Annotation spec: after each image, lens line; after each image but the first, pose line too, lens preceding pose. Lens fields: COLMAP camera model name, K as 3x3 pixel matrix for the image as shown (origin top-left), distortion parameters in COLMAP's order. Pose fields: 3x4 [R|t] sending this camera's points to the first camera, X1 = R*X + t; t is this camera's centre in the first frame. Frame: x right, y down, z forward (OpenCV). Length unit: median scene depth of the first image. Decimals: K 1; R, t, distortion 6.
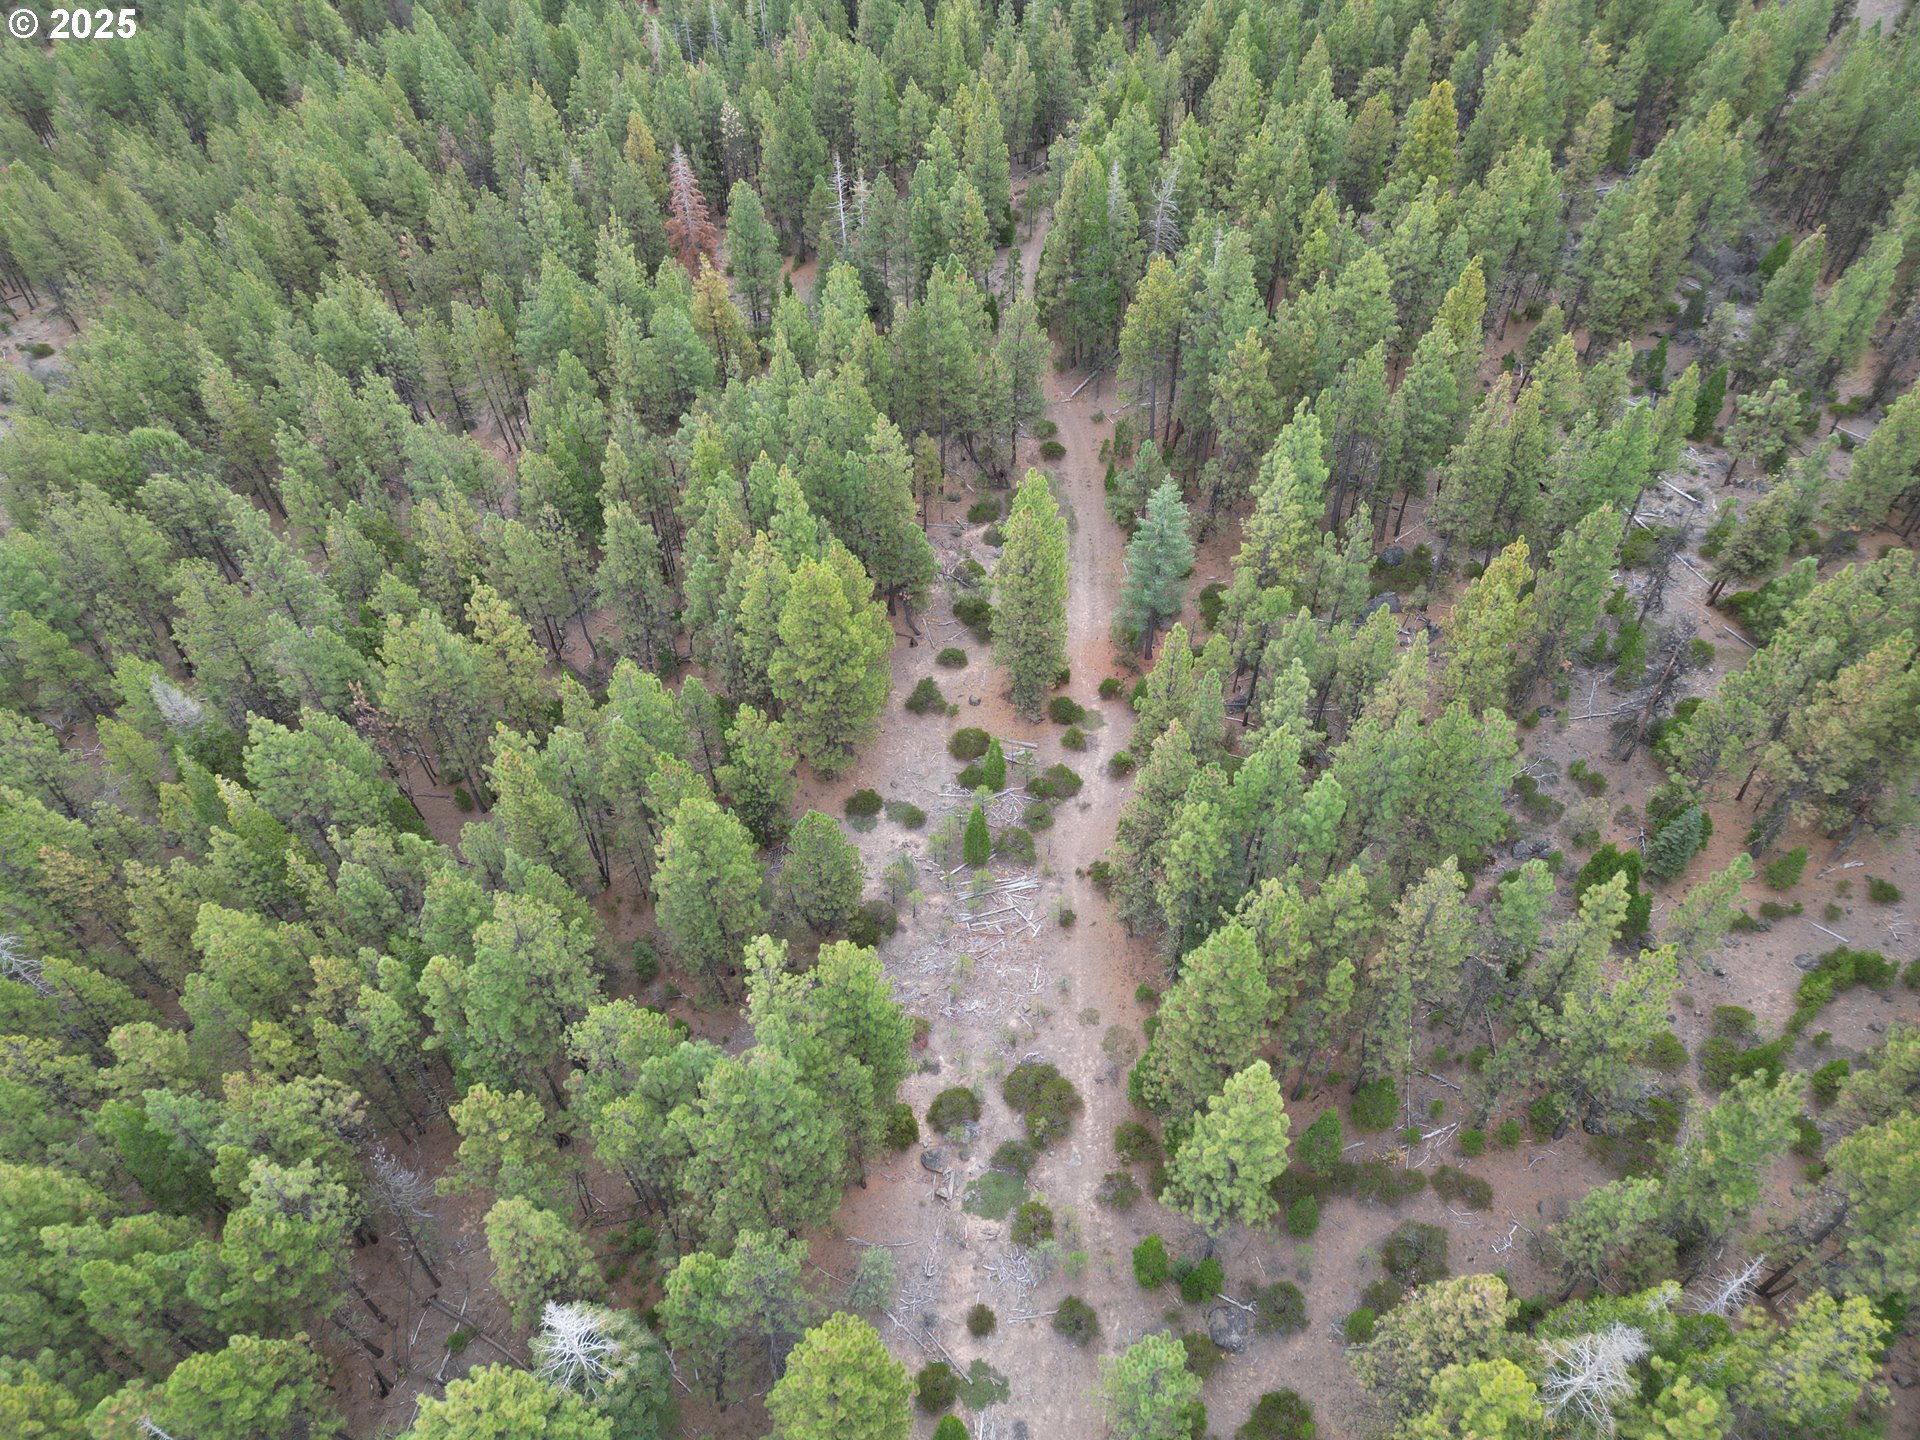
lens RADIAL K [[1342.0, 0, 956.5], [0, 1342.0, 724.2], [0, 0, 1]] dist [0.078349, -0.061521]
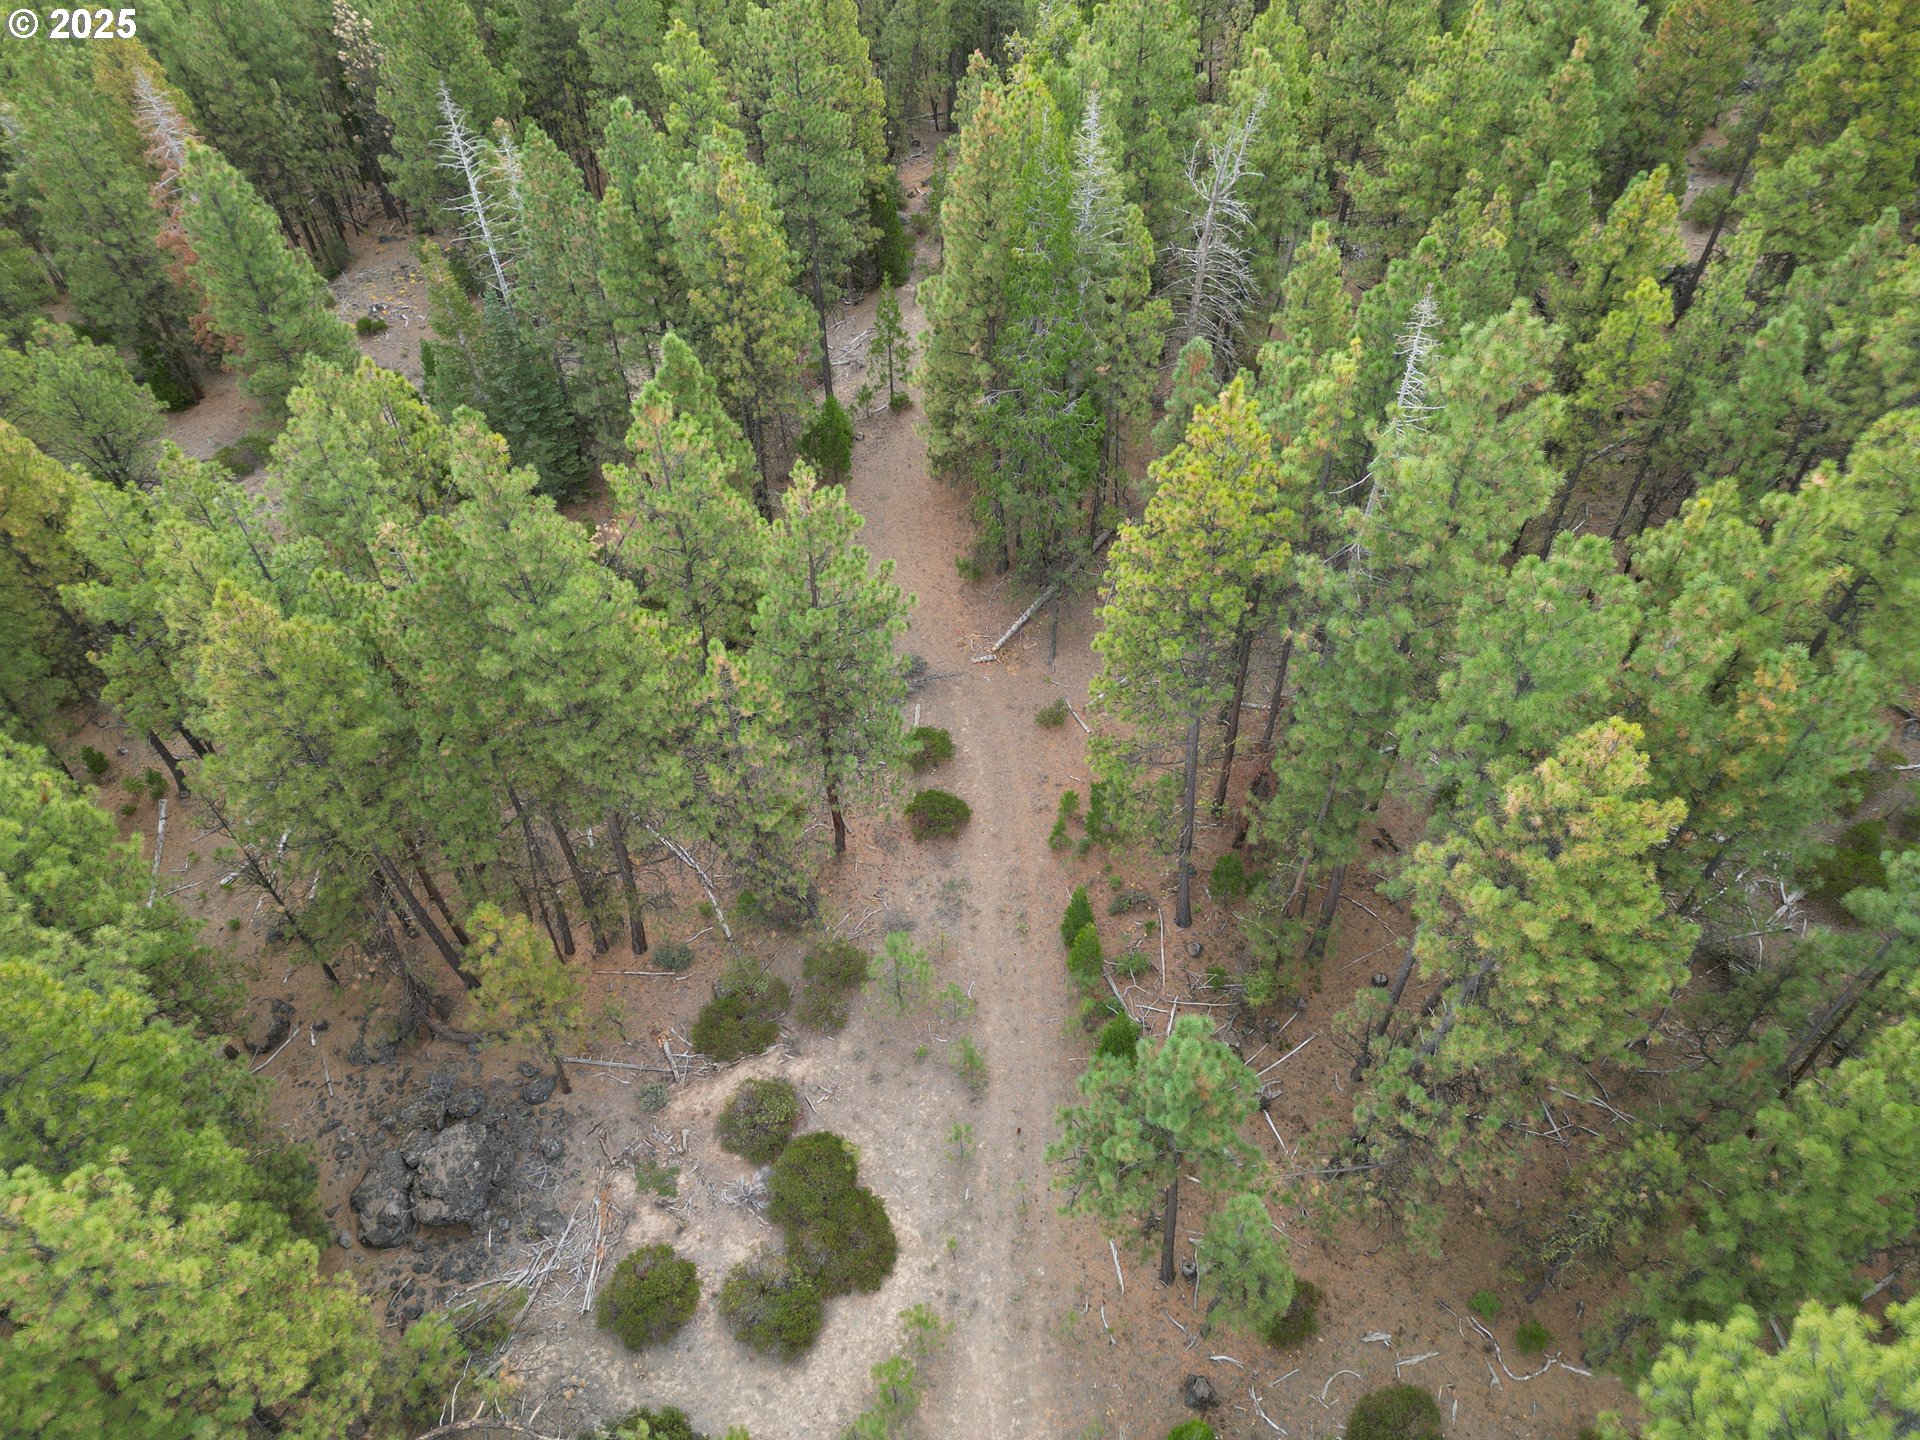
lens RADIAL K [[1342.0, 0, 965.4], [0, 1342.0, 715.0], [0, 0, 1]] dist [0.078349, -0.061521]
pose [[0.999974, 0.004991, -0.005267, 0.081645], [-0.004978, 0.999985, 0.002461, -0.234073], [0.005279, -0.002434, 0.999983, 0.597807]]
